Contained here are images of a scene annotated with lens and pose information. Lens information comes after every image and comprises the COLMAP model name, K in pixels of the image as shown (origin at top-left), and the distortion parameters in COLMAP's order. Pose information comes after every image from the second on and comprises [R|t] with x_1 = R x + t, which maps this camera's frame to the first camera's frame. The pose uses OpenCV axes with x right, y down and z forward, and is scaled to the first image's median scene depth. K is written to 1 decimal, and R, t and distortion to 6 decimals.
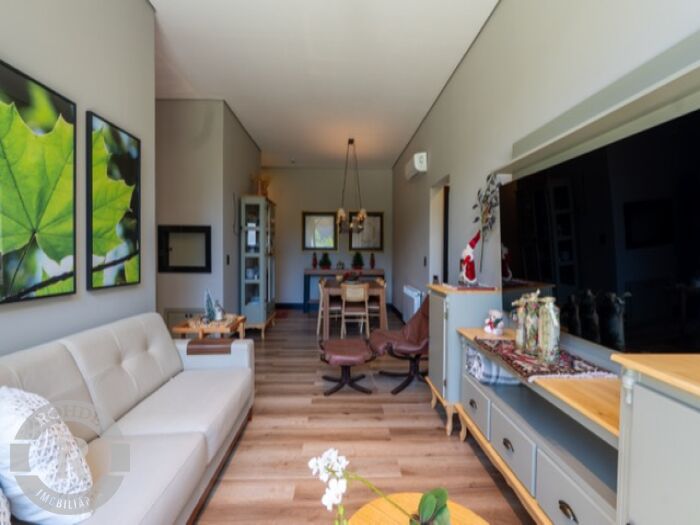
lens RADIAL K [[334.1, 0, 350.0], [0, 334.1, 262.5], [0, 0, 1]] dist [0.001354, 0.000527]
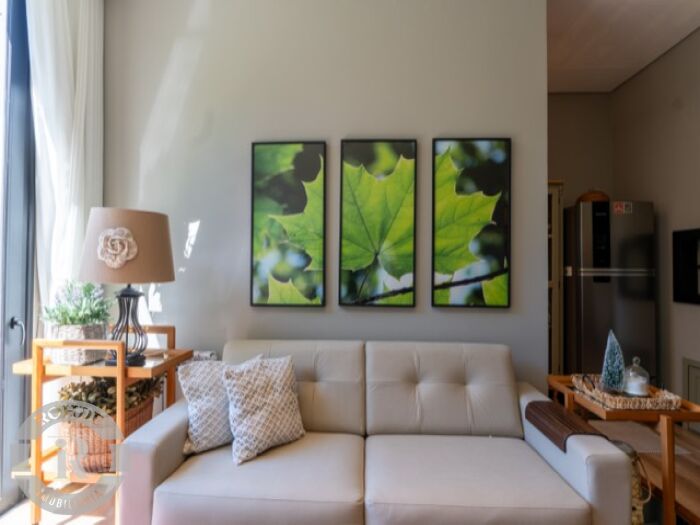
lens RADIAL K [[334.1, 0, 350.0], [0, 334.1, 262.5], [0, 0, 1]] dist [0.001354, 0.000527]
pose [[-0.087500, -0.026806, -0.995804, 0.293727], [-0.035474, 0.999088, -0.023778, -0.020750], [0.995533, 0.033245, -0.088371, 0.823731]]
